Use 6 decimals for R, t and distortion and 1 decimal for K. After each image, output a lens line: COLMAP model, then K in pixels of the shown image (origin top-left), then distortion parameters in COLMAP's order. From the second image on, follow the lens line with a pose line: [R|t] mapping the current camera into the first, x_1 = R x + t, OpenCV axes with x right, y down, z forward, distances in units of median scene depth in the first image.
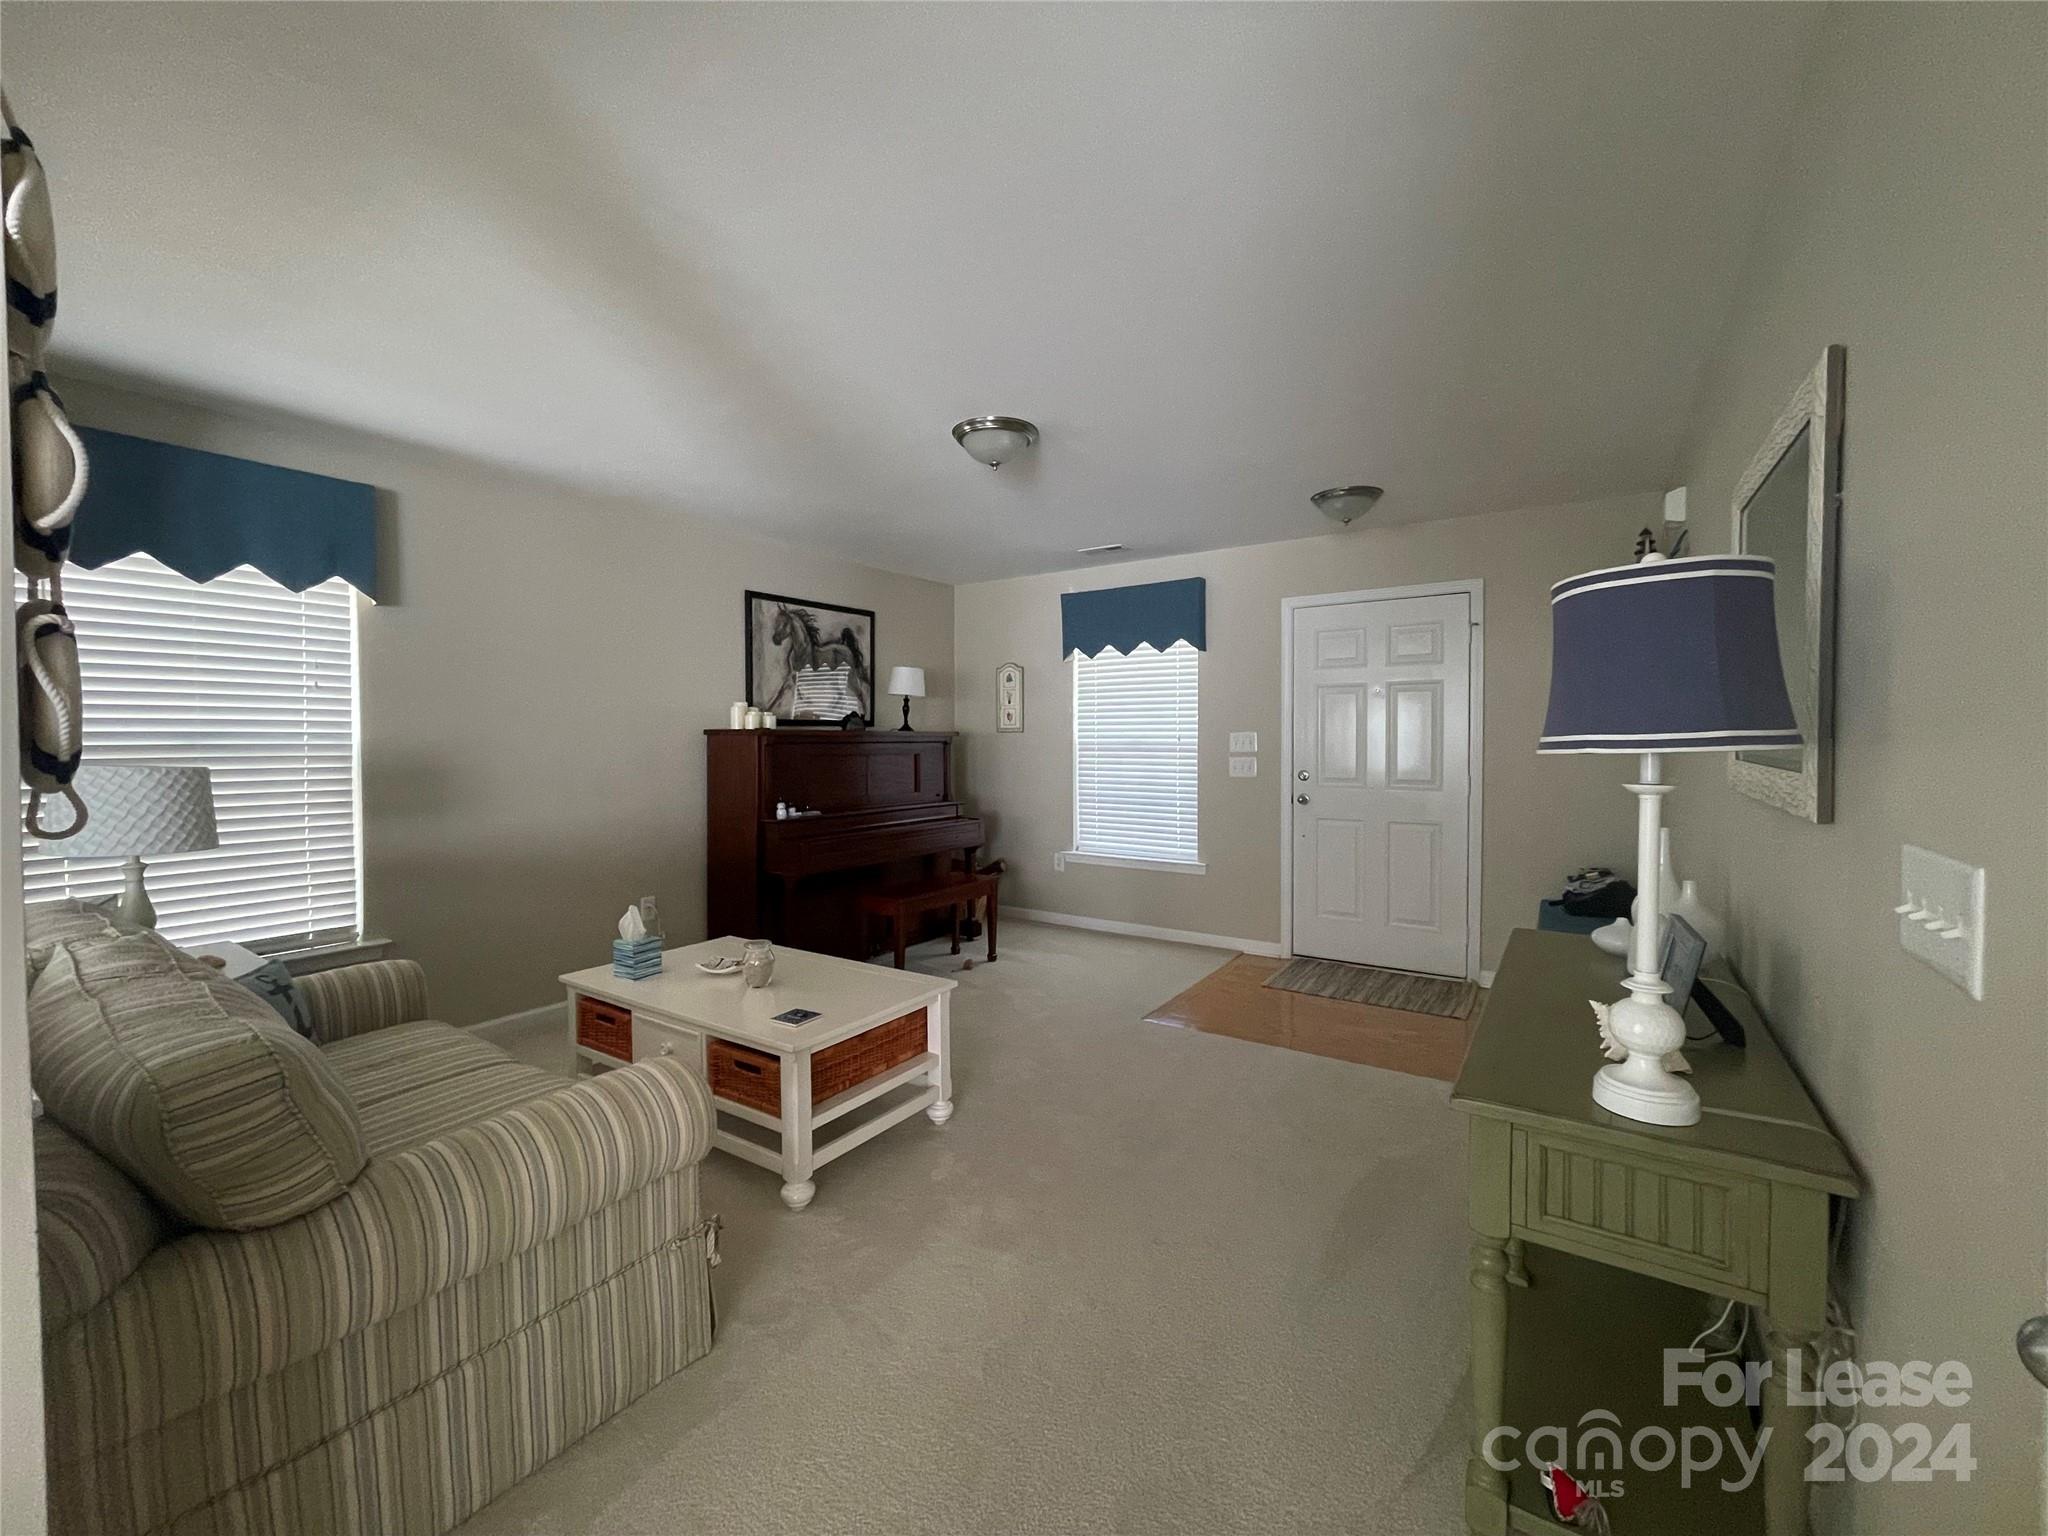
lens RADIAL K [[826.9, 0, 1025.6], [0, 826.9, 770.6], [0, 0, 1]] dist [-0.000050, -0.000052]
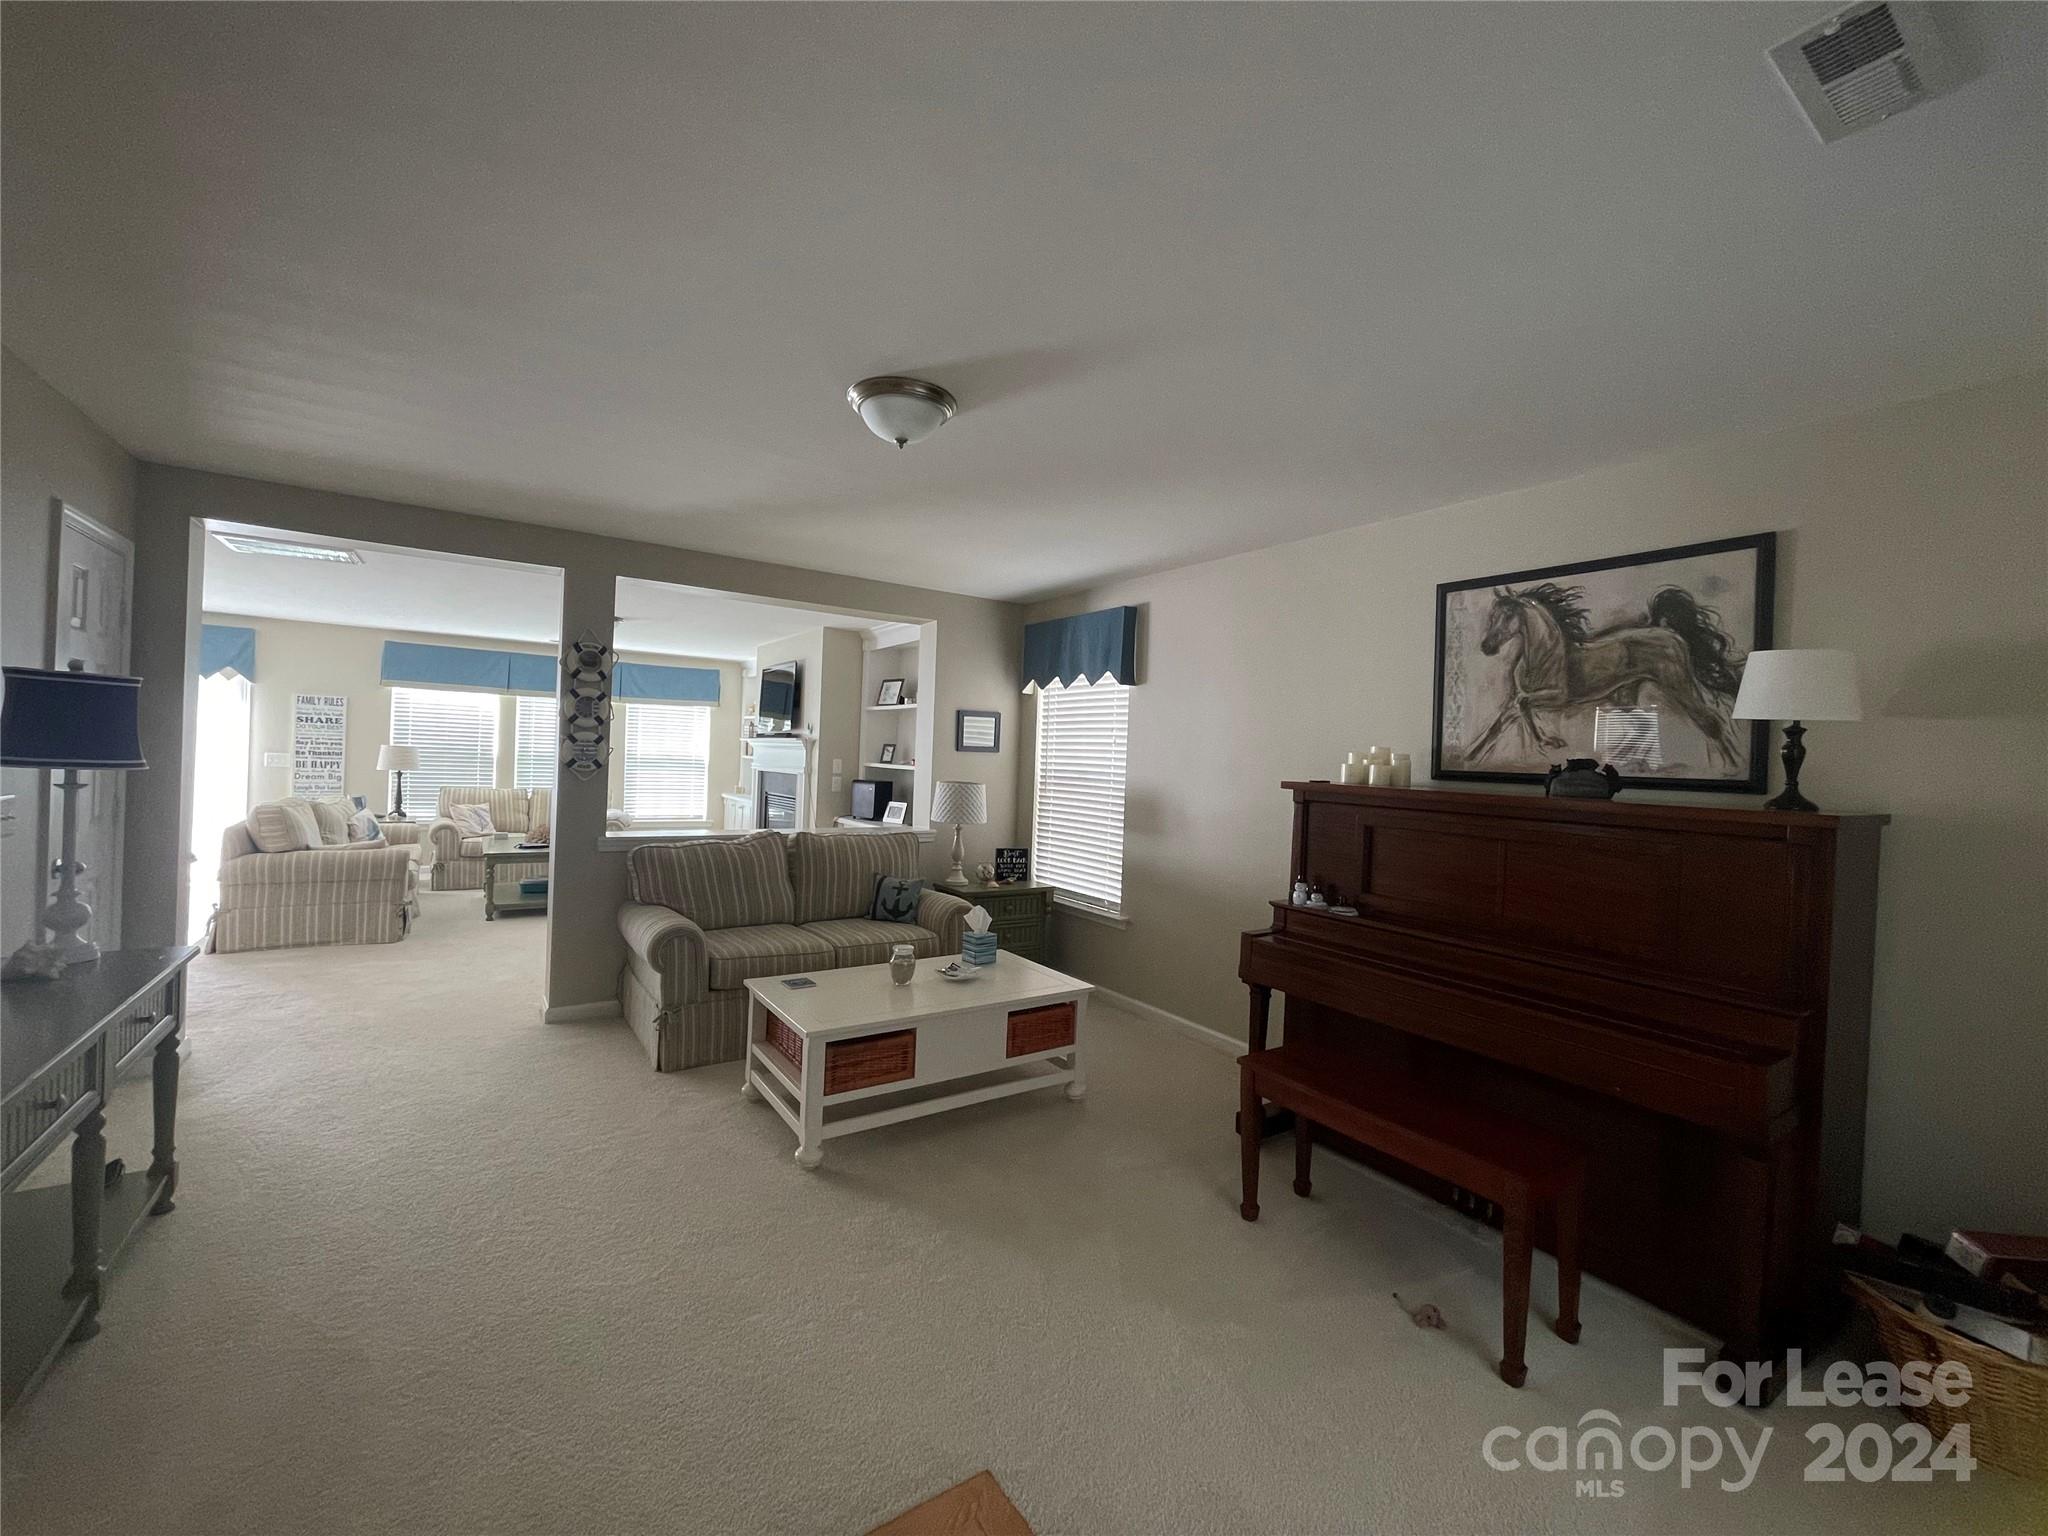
lens RADIAL K [[826.9, 0, 1024.1], [0, 826.9, 770.0], [0, 0, 1]] dist [-0.000050, -0.000052]
pose [[-0.376044, 0.009482, -0.926553, 0.412734], [-0.071405, 0.996678, 0.039179, -0.062948], [0.923846, 0.080894, -0.374118, 0.903192]]
